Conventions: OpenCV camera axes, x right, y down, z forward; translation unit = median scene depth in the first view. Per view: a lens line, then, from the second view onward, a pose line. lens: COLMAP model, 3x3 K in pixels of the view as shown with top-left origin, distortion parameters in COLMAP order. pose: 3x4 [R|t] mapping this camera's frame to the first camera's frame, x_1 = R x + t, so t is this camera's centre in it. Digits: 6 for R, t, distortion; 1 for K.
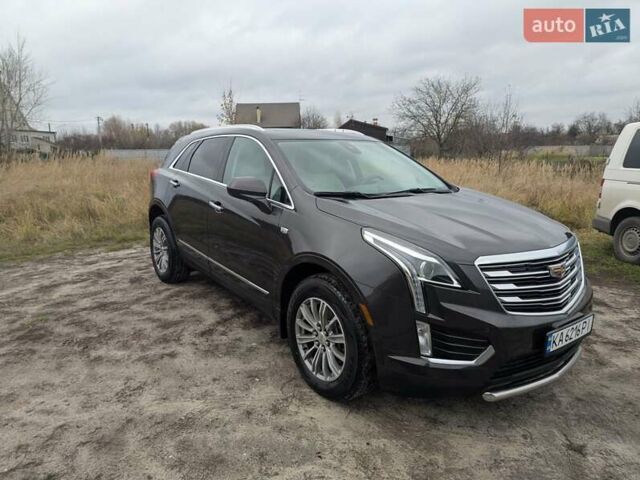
lens RADIAL K [[444.7, 0, 320.0], [0, 444.7, 240.0], [0, 0, 1]] dist [0.057418, -0.047352]
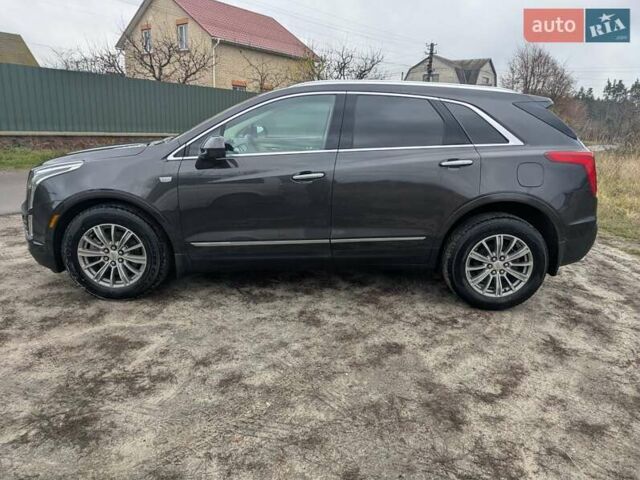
lens RADIAL K [[444.7, 0, 320.0], [0, 444.7, 240.0], [0, 0, 1]] dist [0.057418, -0.047352]
pose [[-0.601171, 0.201174, -0.773384, 0.995489], [-0.186156, 0.905913, 0.380352, -0.412741], [0.777135, 0.372626, -0.507159, 2.117986]]
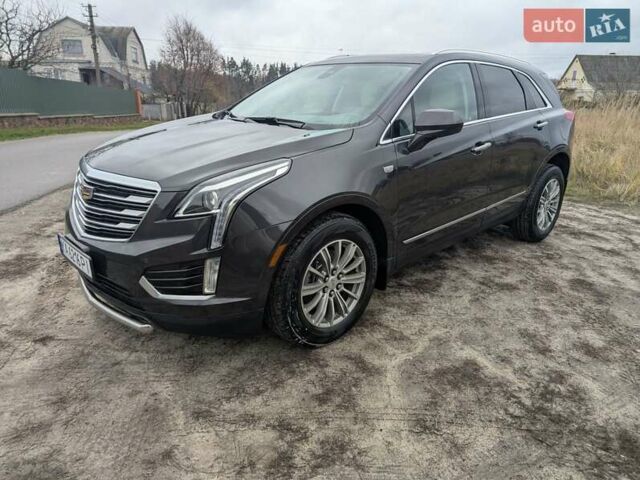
lens RADIAL K [[444.7, 0, 320.0], [0, 444.7, 240.0], [0, 0, 1]] dist [0.057418, -0.047352]
pose [[0.111125, 0.307252, -0.945118, 1.178950], [-0.215424, 0.935843, 0.278908, -0.162317], [0.970177, 0.172607, 0.170185, 1.040705]]
